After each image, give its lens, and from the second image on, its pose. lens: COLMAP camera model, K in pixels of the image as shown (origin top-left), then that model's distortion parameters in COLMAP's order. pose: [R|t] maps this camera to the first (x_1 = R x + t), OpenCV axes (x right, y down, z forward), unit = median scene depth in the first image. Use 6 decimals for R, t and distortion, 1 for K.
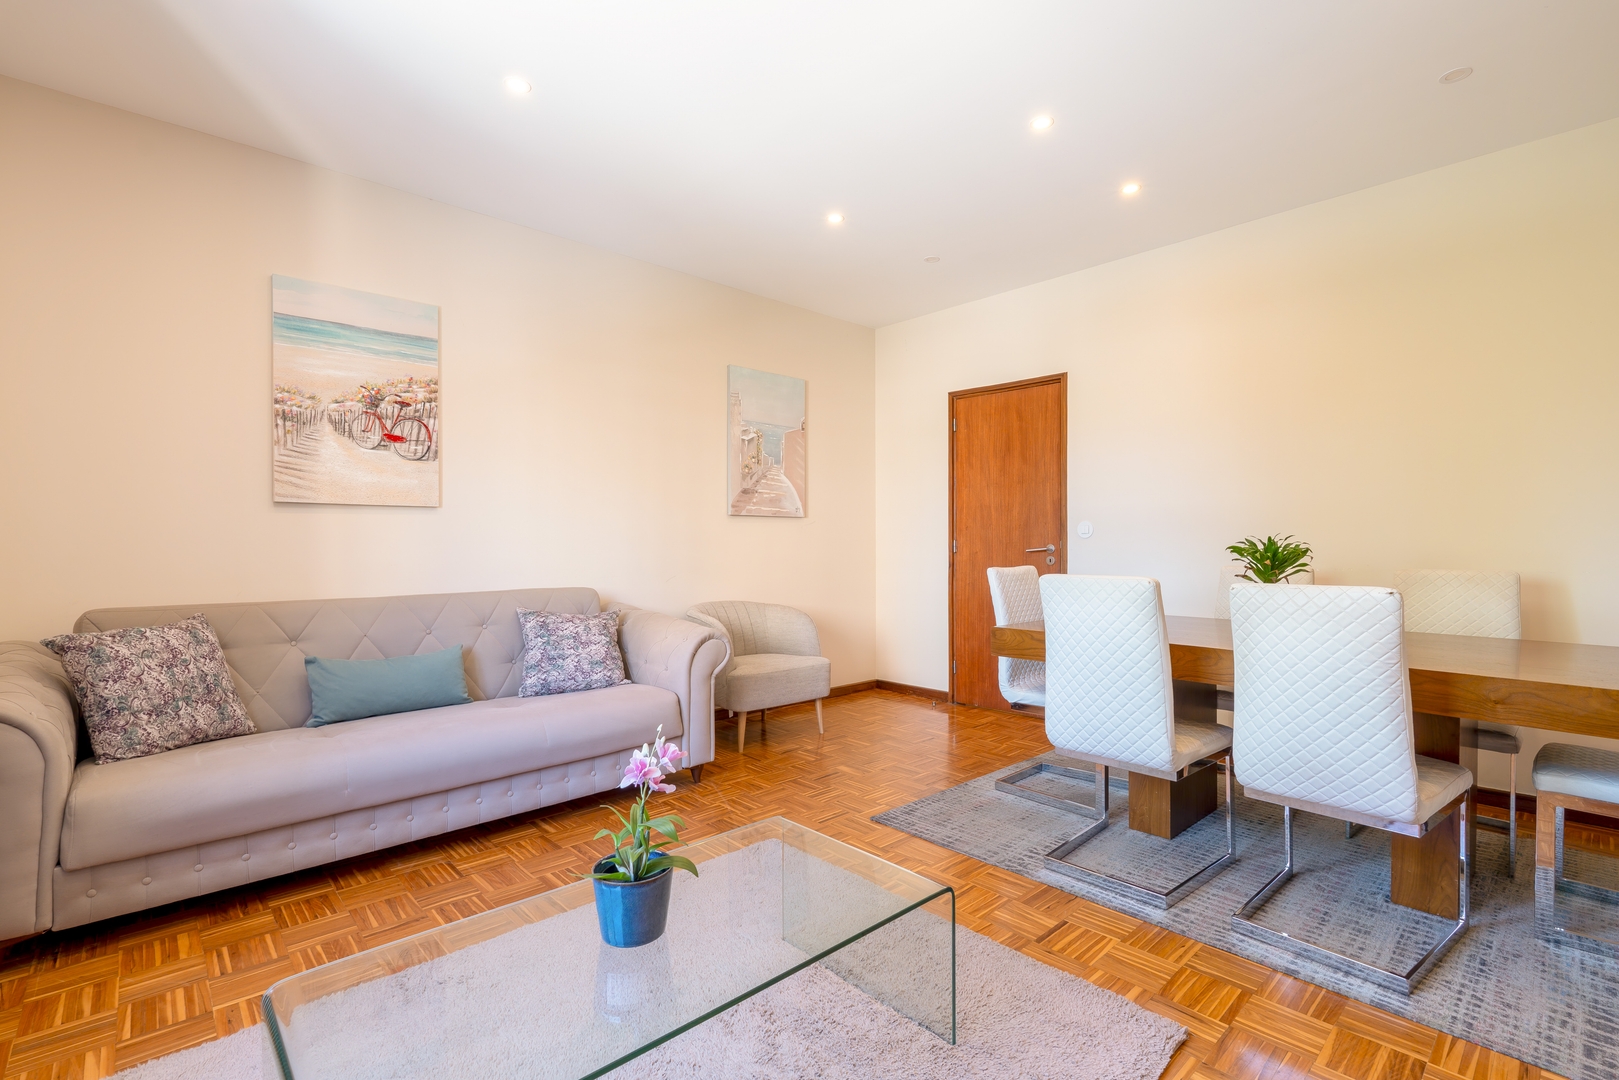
lens RADIAL K [[732.1, 0, 748.9], [0, 732.1, 528.2], [0, 0, 1]] dist [-0.001007, 0.000207]
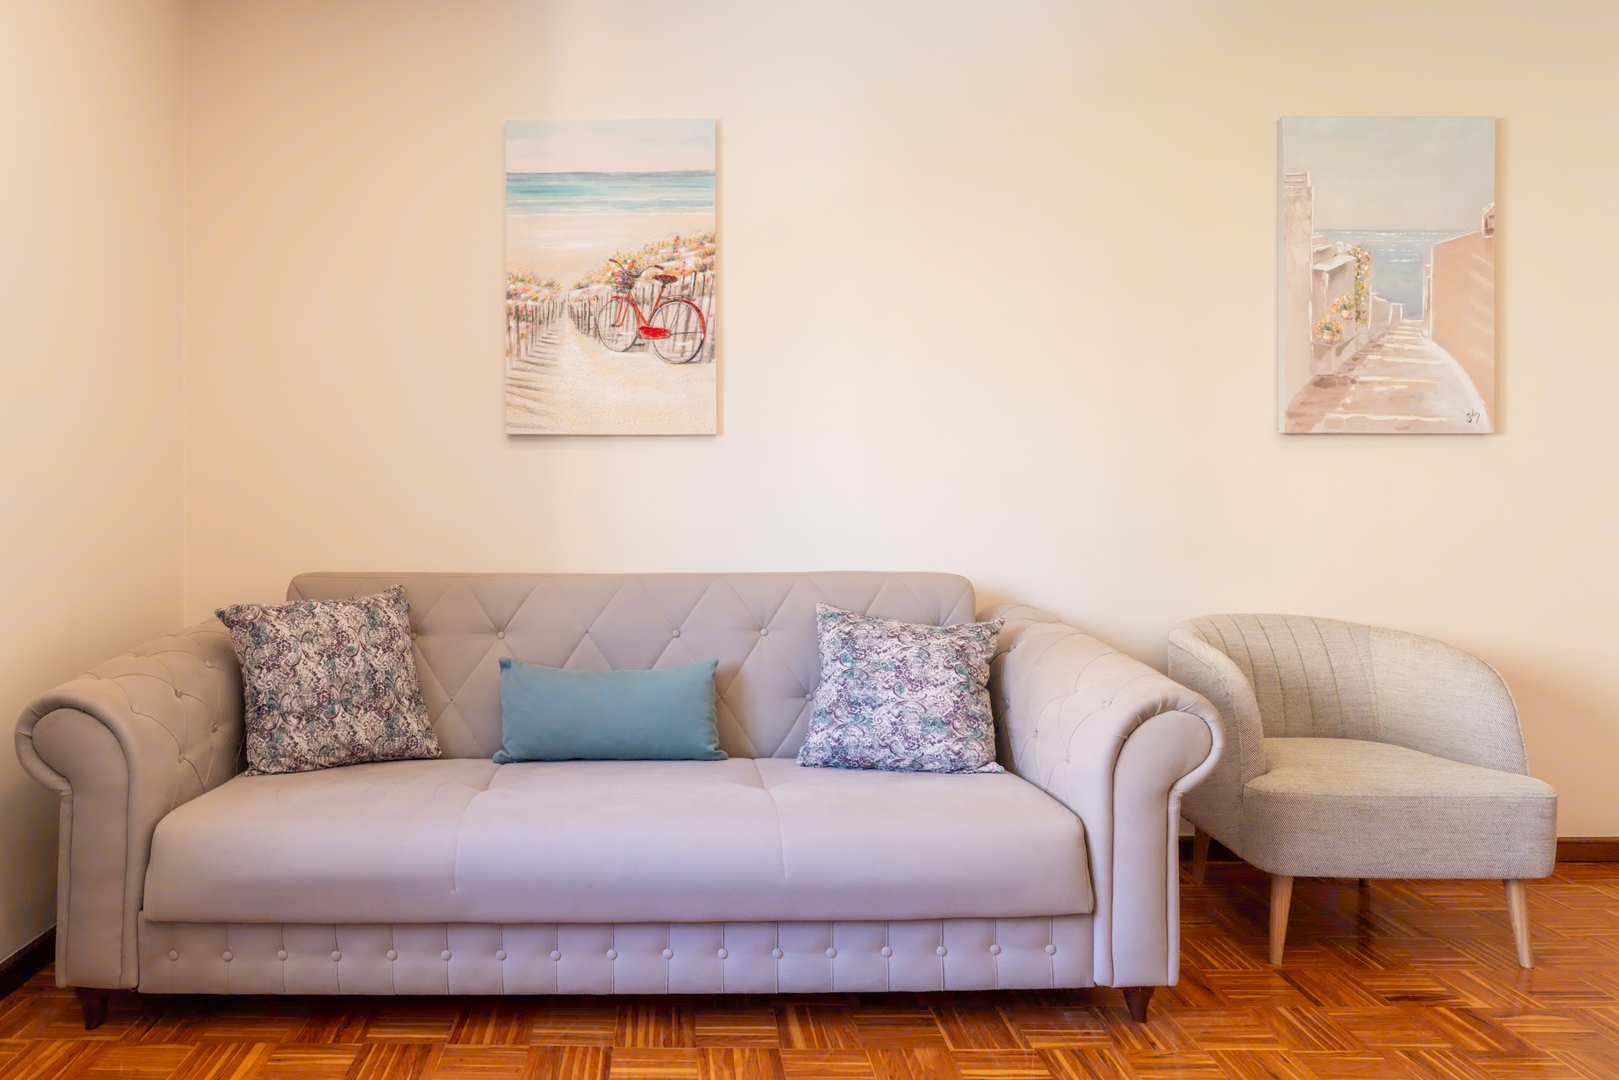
lens RADIAL K [[863.5, 0, 809.1], [0, 863.5, 484.3], [0, 0, 1]] dist [-0.007001, 0.000161]
pose [[0.777932, -0.003040, -0.628341, 0.110568], [0.011162, 0.999897, 0.008982, 0.008264], [0.628250, -0.014001, 0.777886, 0.478747]]
